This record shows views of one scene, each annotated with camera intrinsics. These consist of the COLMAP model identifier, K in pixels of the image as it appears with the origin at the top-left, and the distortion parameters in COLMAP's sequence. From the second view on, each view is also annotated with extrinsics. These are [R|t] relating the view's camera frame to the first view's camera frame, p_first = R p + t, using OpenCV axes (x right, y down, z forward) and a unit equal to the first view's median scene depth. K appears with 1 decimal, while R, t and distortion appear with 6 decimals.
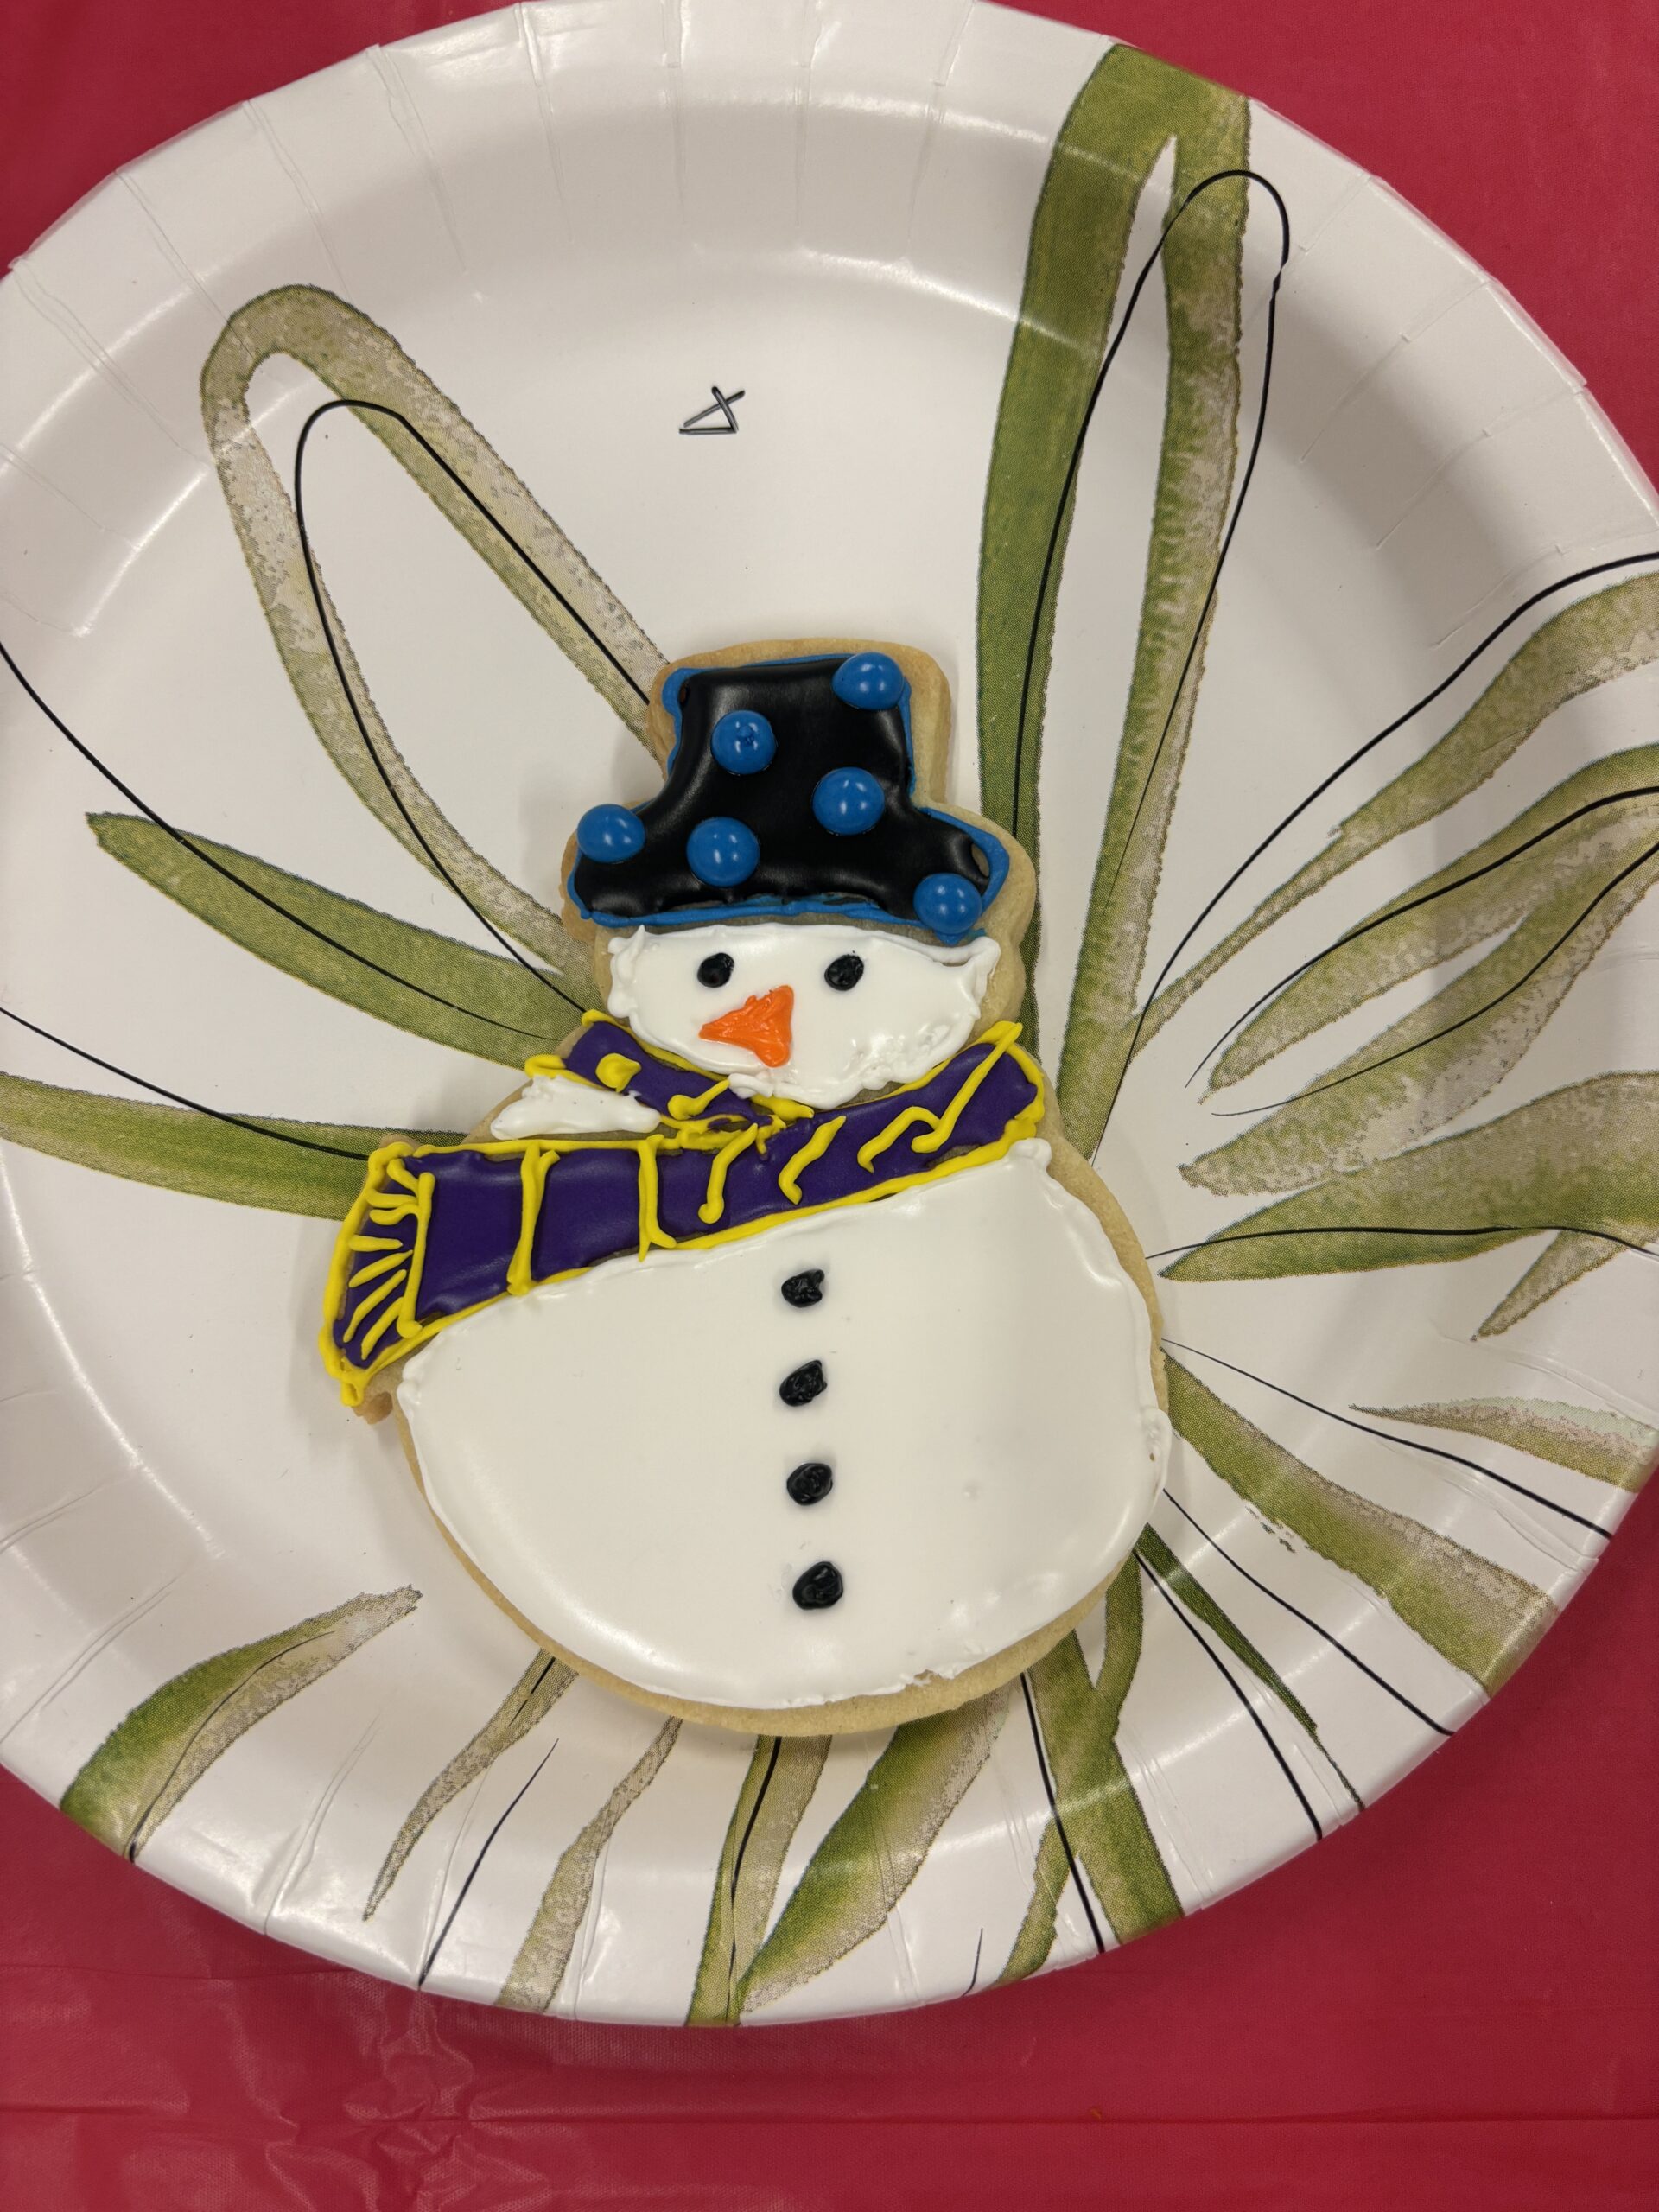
lens RADIAL K [[1686.1, 0, 843.3], [0, 1686.1, 1143.3], [0, 0, 1]] dist [-0.055813, 0.037749]
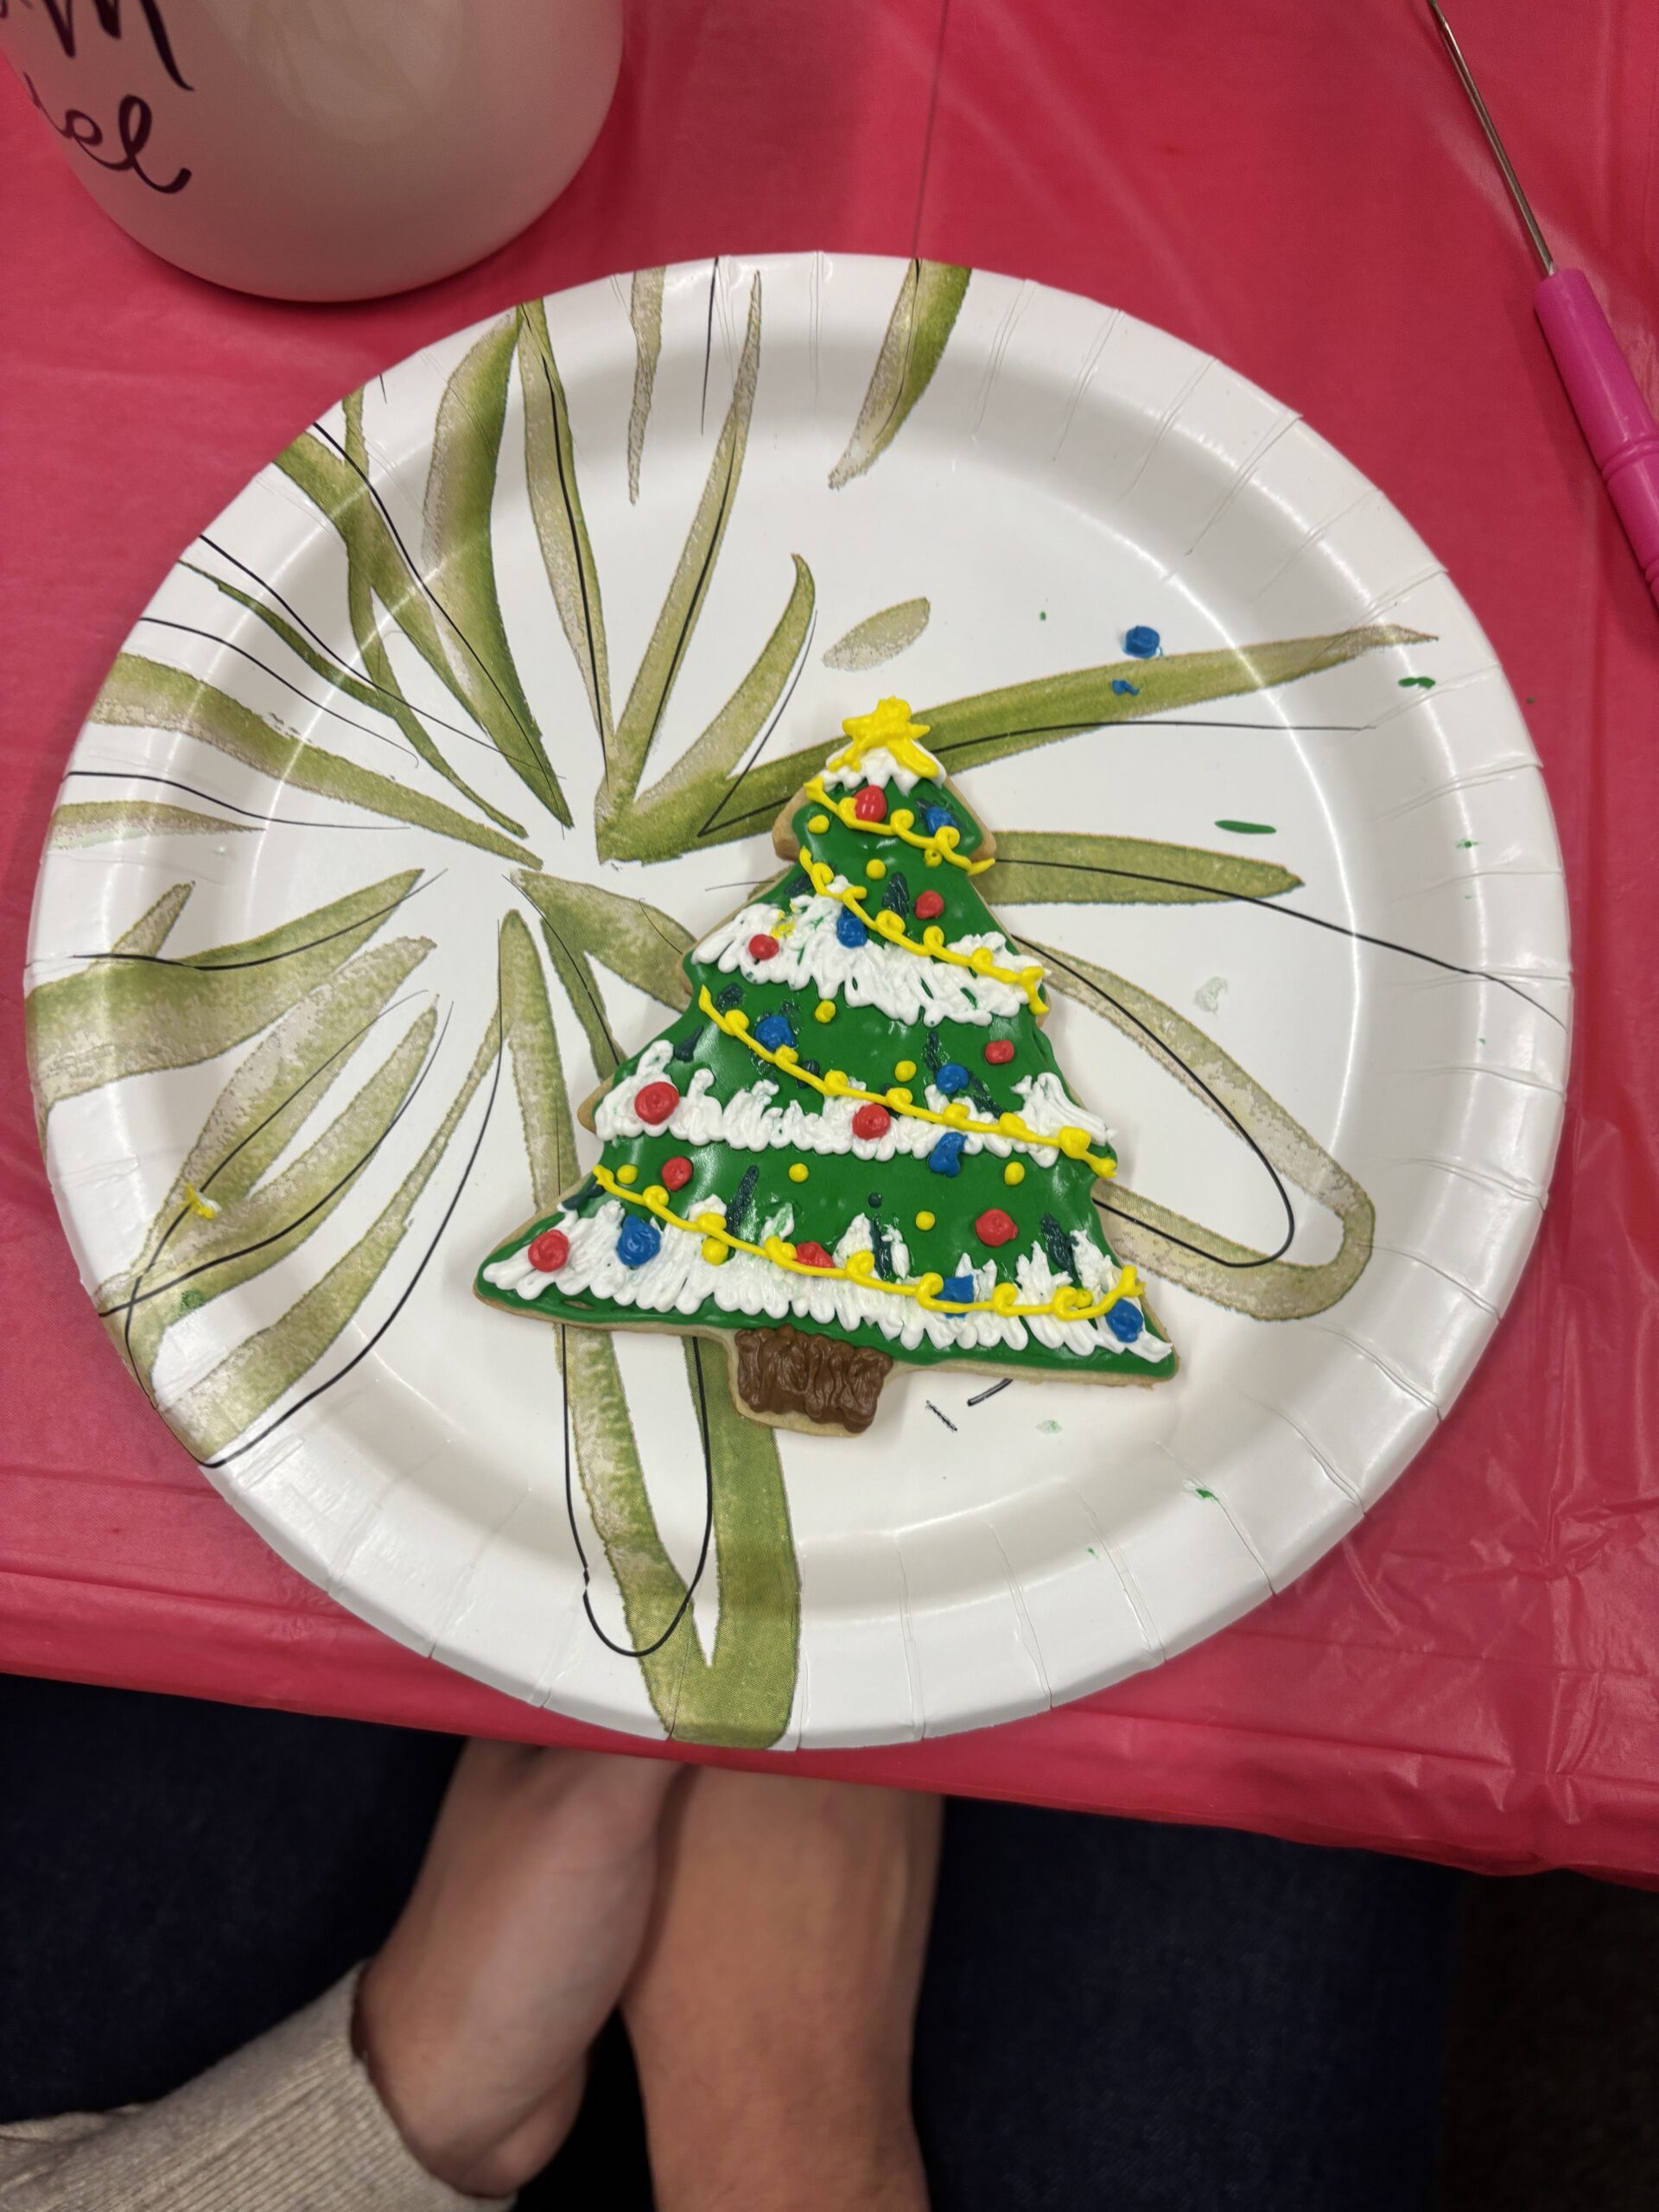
lens RADIAL K [[1655.2, 0, 832.8], [0, 1655.2, 1091.4], [0, 0, 1]] dist [0.012302, -0.109778]
pose [[-0.922772, 0.382128, -0.049699, 0.015453], [-0.381403, -0.887299, 0.259293, -0.550978], [0.054985, 0.258224, 0.964519, -0.242654]]
